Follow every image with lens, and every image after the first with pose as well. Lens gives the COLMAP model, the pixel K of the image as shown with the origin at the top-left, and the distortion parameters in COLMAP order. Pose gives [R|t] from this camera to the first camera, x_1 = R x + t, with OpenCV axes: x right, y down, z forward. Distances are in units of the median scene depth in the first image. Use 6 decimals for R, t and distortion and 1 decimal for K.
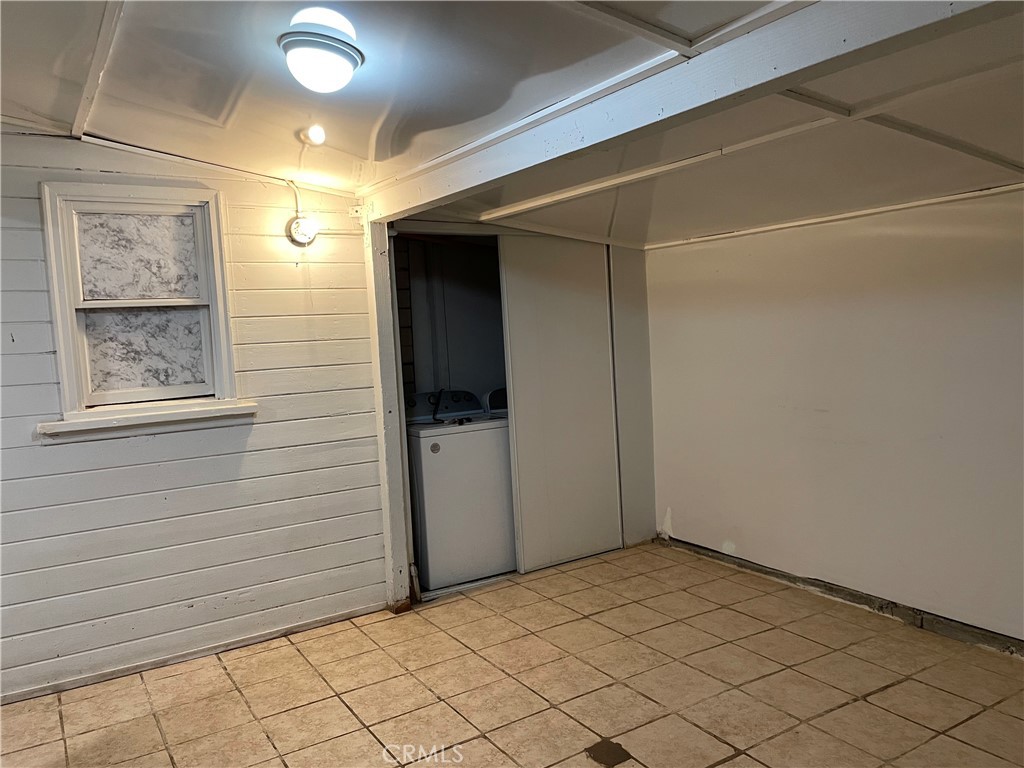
lens RADIAL K [[767.6, 0, 512.0], [0, 767.6, 384.0], [0, 0, 1]] dist [0.107152, -0.139719]
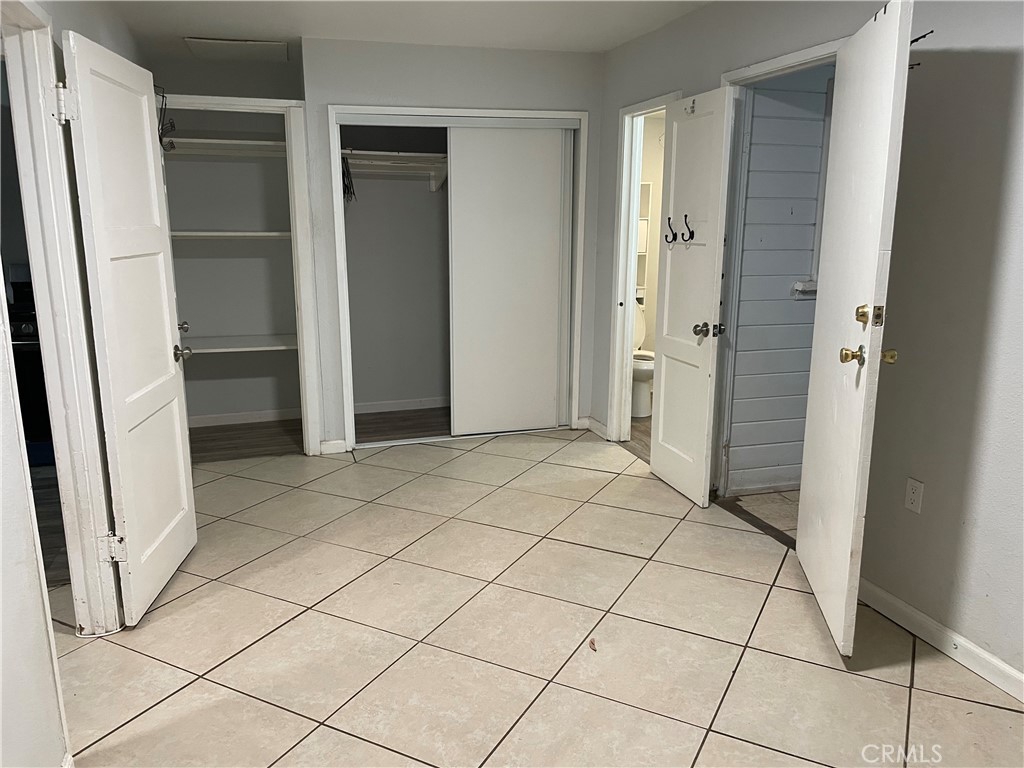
lens RADIAL K [[767.6, 0, 512.0], [0, 767.6, 384.0], [0, 0, 1]] dist [0.107152, -0.139719]
pose [[0.968596, 0.104463, -0.225632, -0.718393], [-0.071329, 0.986061, 0.150322, 0.054533], [0.238190, -0.129507, 0.962545, -0.311742]]
